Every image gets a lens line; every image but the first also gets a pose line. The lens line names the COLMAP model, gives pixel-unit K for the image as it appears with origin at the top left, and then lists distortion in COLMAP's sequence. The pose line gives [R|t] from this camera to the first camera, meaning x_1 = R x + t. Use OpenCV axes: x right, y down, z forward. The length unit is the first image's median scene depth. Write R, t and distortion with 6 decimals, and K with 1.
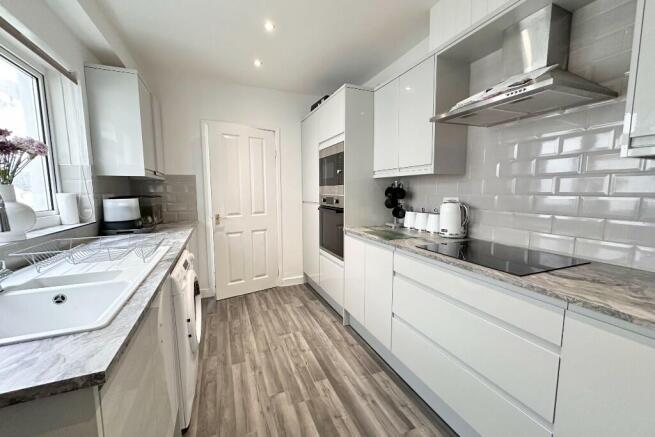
lens RADIAL K [[258.9, 0, 325.1], [0, 258.9, 217.0], [0, 0, 1]] dist [-0.001547, 0.000098]
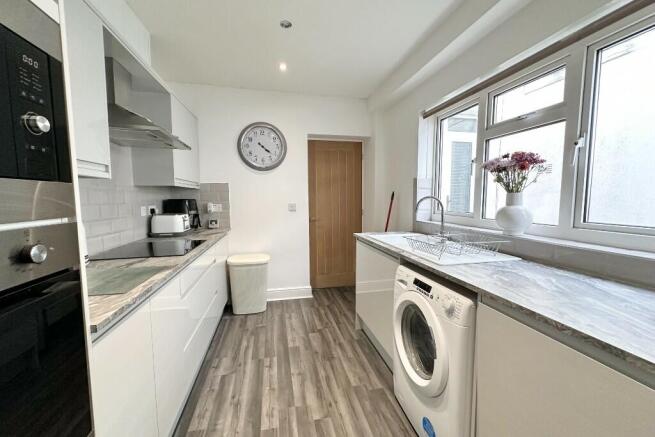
lens RADIAL K [[258.9, 0, 326.6], [0, 258.9, 218.7], [0, 0, 1]] dist [-0.001547, 0.000098]
pose [[-0.983630, -0.008864, 0.179980, -0.349928], [0.024931, 0.982490, 0.184637, -0.183787], [-0.178466, 0.186102, -0.966186, 1.698661]]
